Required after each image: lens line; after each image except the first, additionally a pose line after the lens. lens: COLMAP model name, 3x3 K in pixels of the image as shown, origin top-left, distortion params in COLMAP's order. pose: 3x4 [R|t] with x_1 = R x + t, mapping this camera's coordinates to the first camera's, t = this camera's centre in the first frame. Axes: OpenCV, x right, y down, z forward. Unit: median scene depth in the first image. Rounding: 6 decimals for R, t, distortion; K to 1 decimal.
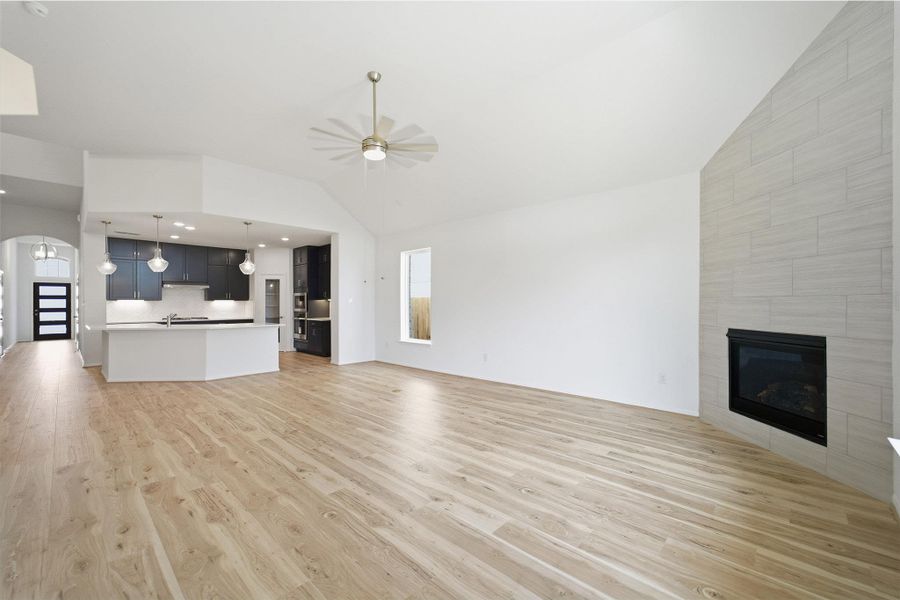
lens RADIAL K [[369.6, 0, 458.3], [0, 369.6, 302.4], [0, 0, 1]] dist [-0.019137, 0.005489]
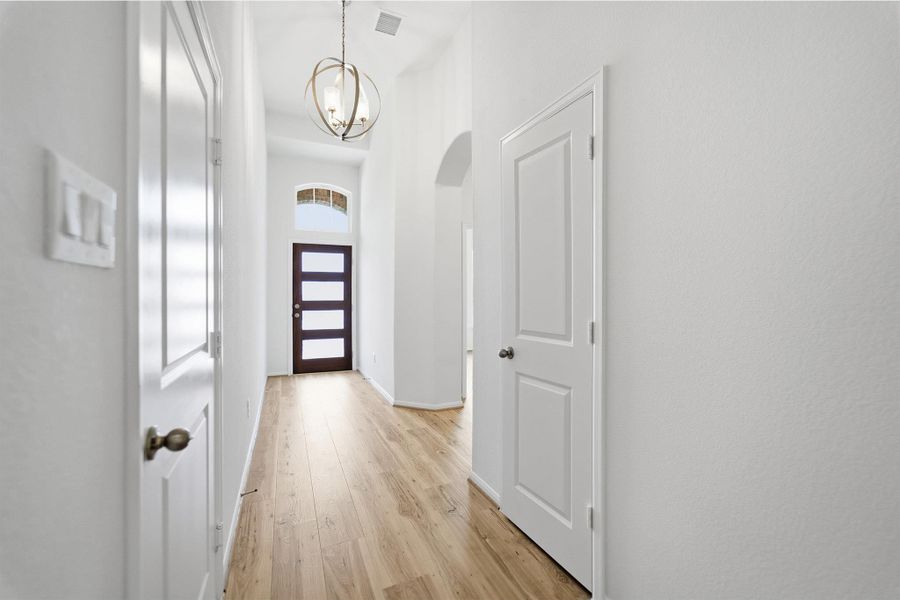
lens RADIAL K [[369.6, 0, 438.6], [0, 369.6, 296.8], [0, 0, 1]] dist [-0.019137, 0.005489]
pose [[0.907691, 0.007543, -0.419571, -0.941682], [-0.002322, 0.999913, 0.012952, 0.005052], [0.419632, -0.010782, 0.907630, 0.767281]]
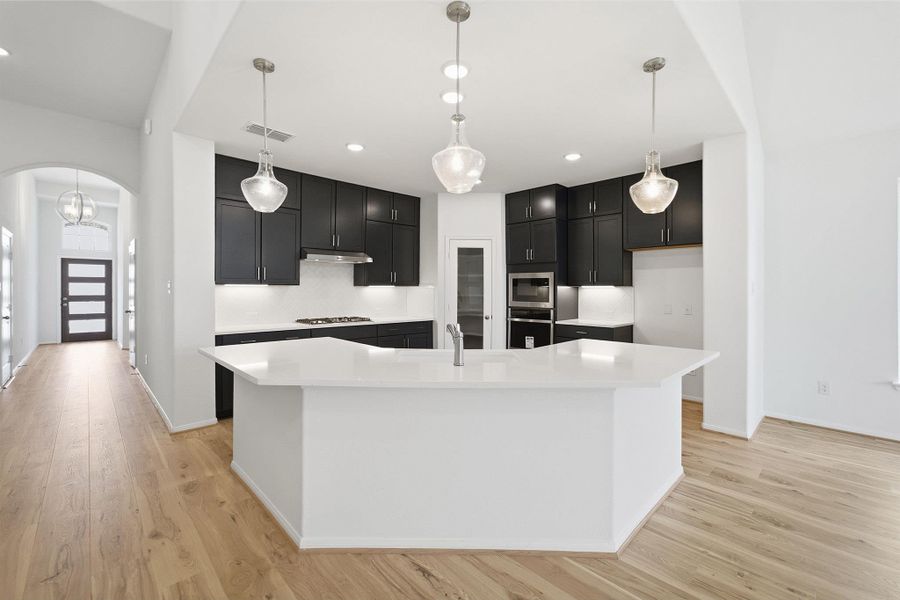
lens RADIAL K [[369.6, 0, 456.1], [0, 369.6, 293.4], [0, 0, 1]] dist [-0.019137, 0.005489]
pose [[0.998999, 0.008238, -0.043974, -0.450874], [-0.007832, 0.999925, 0.009400, -0.000287], [0.044048, -0.009047, 0.998988, 0.397921]]
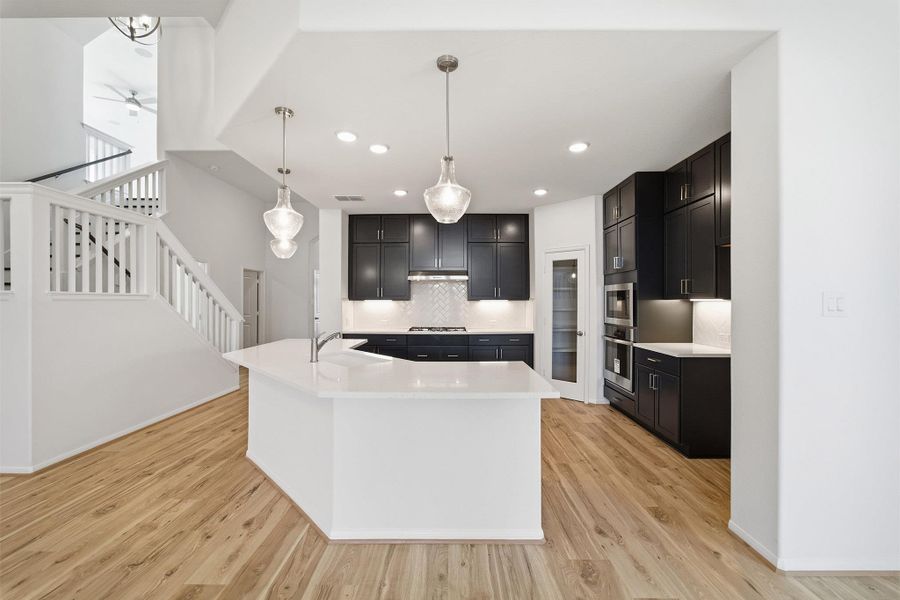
lens RADIAL K [[369.6, 0, 463.2], [0, 369.6, 302.2], [0, 0, 1]] dist [-0.019137, 0.005489]
pose [[0.688798, 0.003365, -0.724945, -0.204774], [-0.001894, 0.999994, 0.002842, -0.003520], [0.724951, -0.000584, 0.688800, 0.485339]]
